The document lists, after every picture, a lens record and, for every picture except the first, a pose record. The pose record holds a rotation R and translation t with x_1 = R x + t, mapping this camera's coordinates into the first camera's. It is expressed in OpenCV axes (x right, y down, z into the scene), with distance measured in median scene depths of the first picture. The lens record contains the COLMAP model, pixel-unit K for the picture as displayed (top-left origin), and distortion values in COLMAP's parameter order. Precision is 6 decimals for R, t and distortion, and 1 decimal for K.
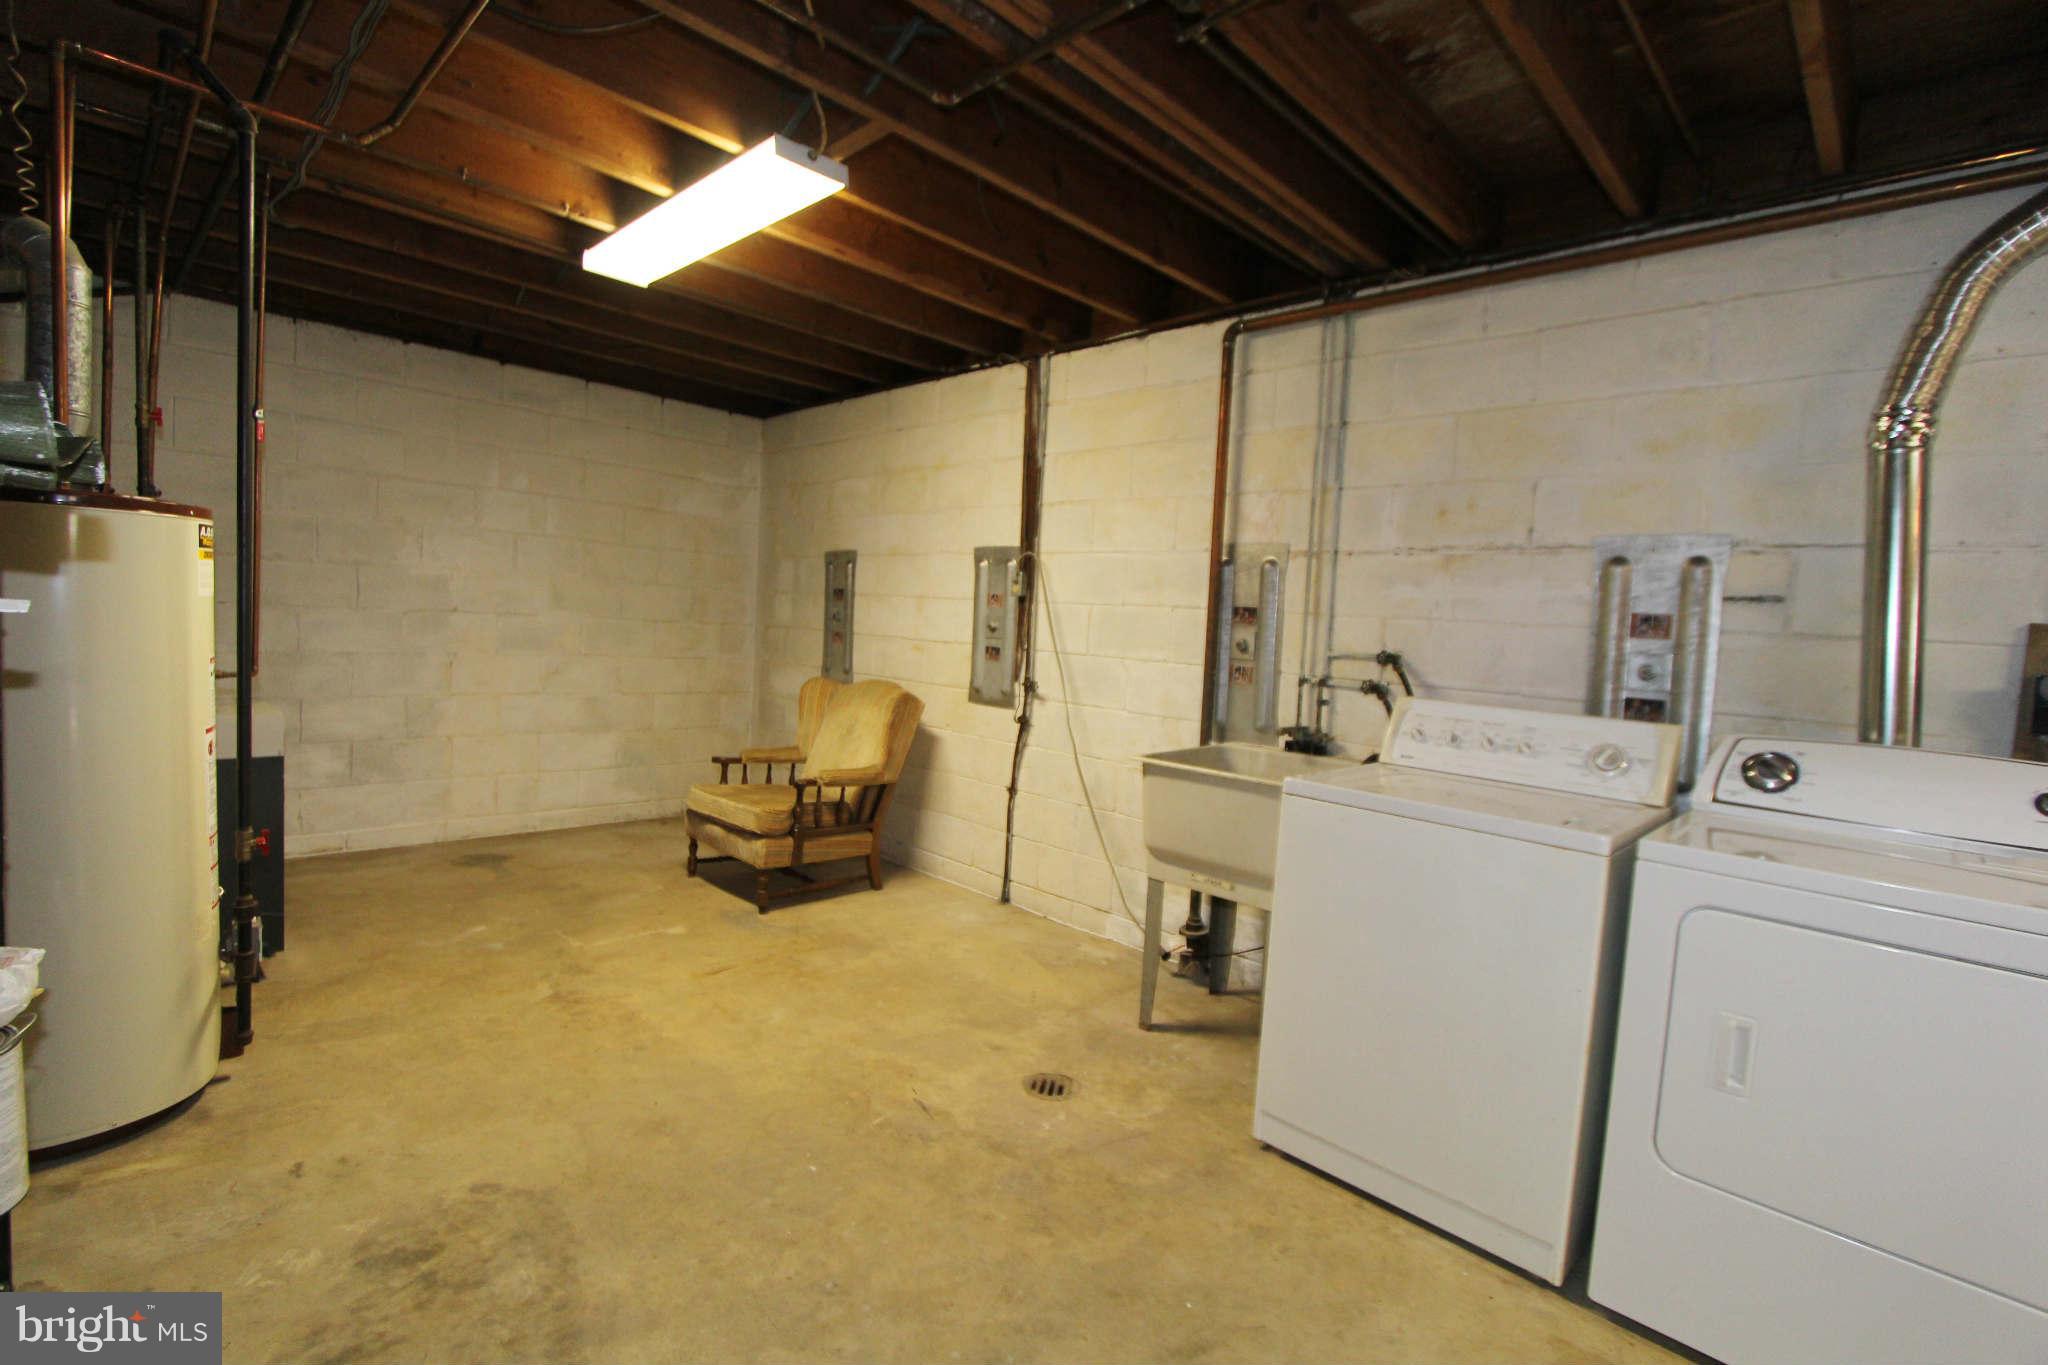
lens RADIAL K [[938.3, 0, 1009.9], [0, 938.3, 678.9], [0, 0, 1]] dist [-0.017310, 0.001366]
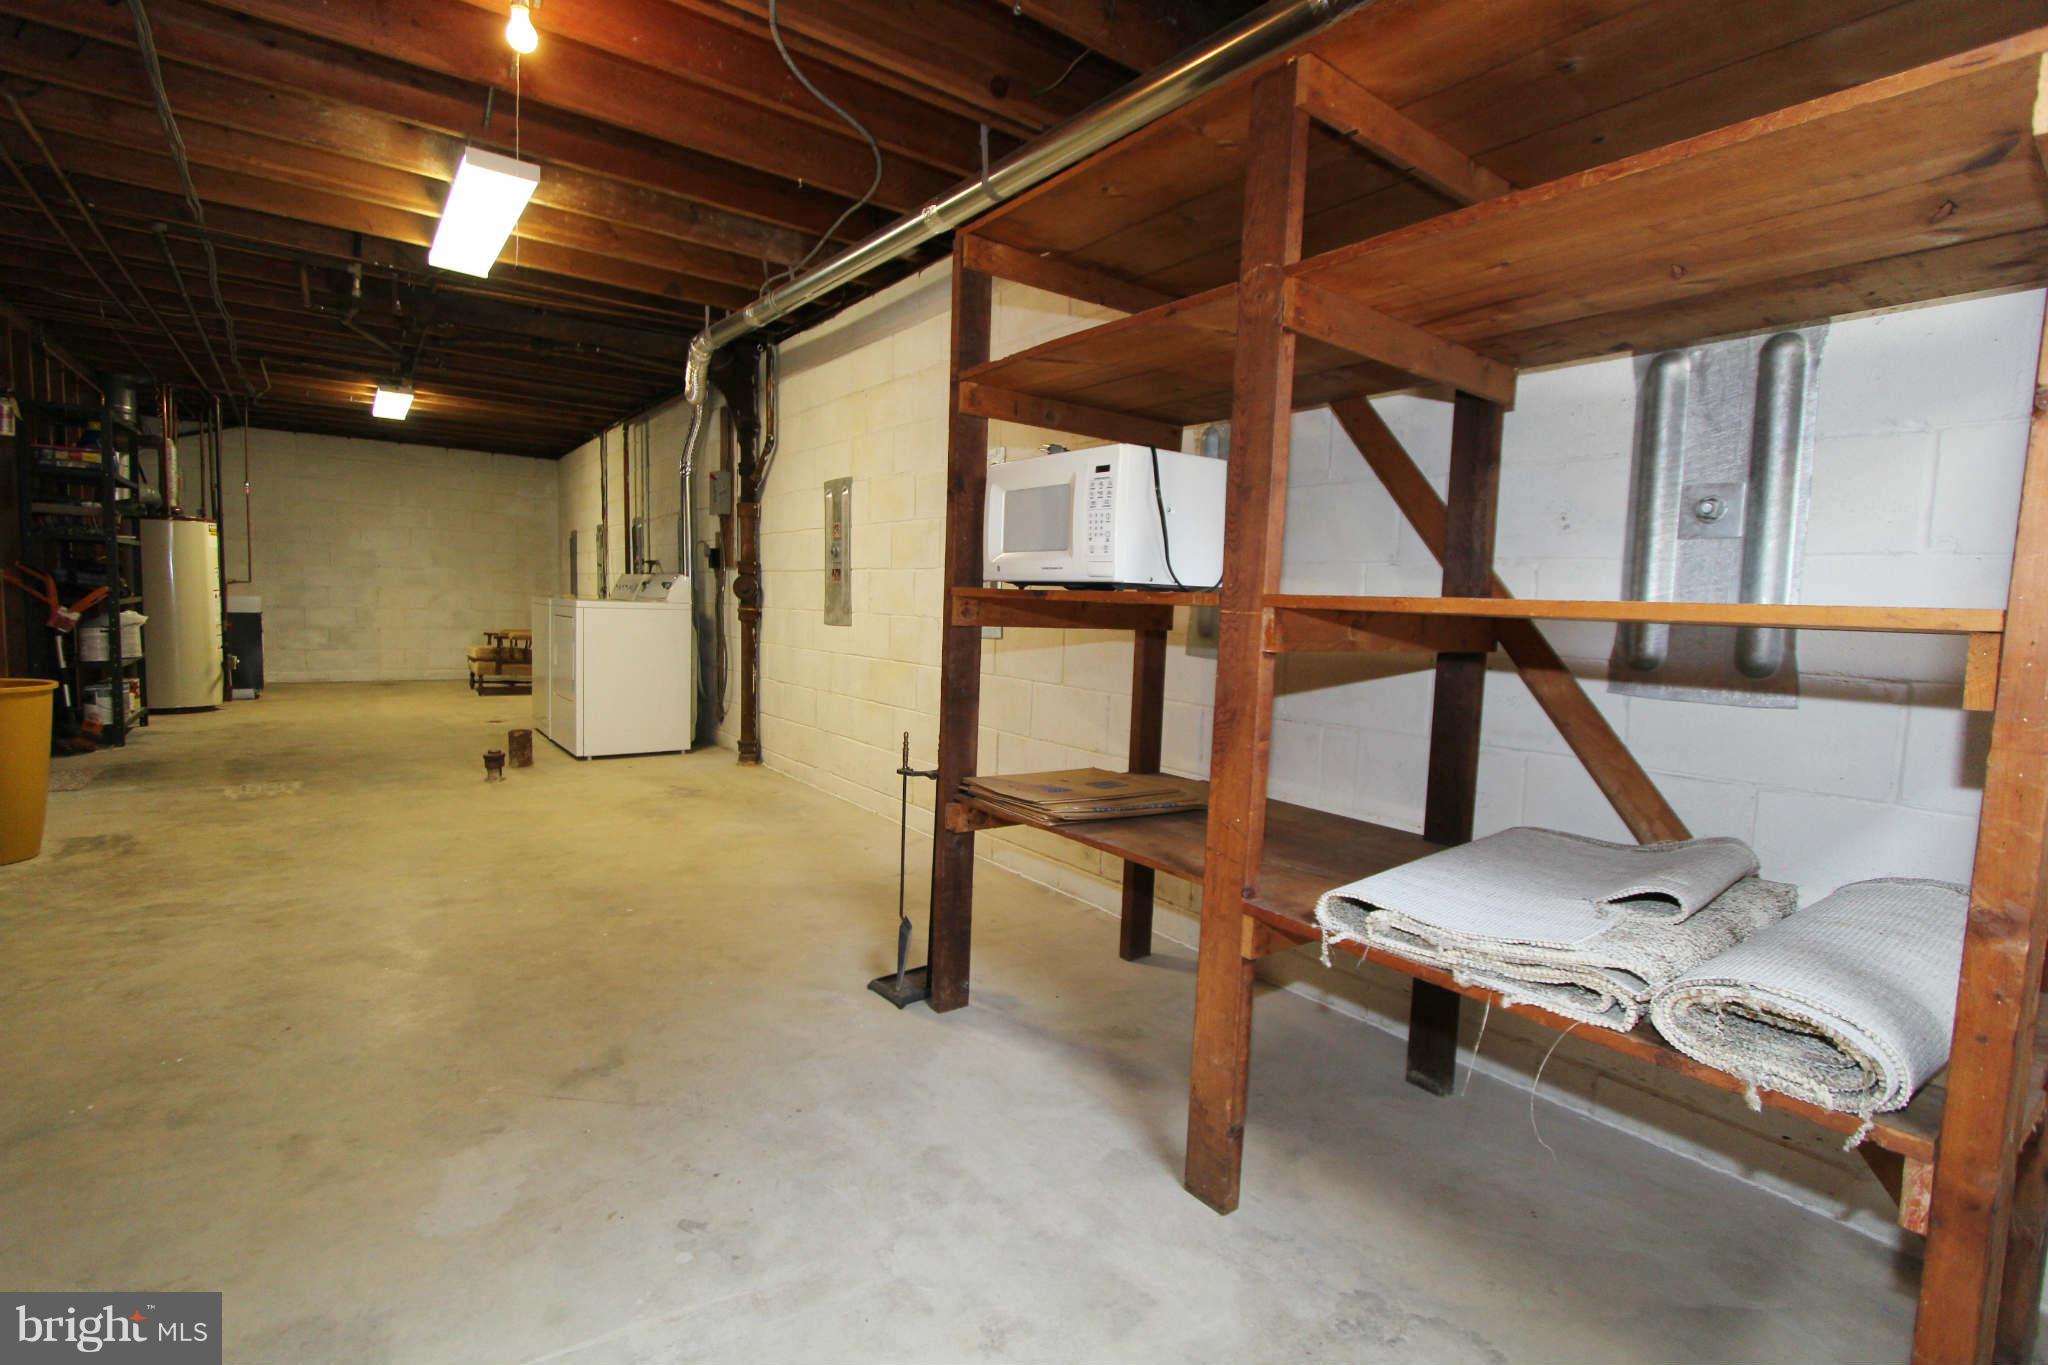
lens RADIAL K [[938.3, 0, 1009.9], [0, 938.3, 678.9], [0, 0, 1]] dist [-0.017310, 0.001366]
pose [[0.988386, -0.011934, -0.151493, 1.074269], [0.013688, 0.999851, 0.010542, 0.170451], [0.151345, -0.012494, 0.988402, -0.806232]]
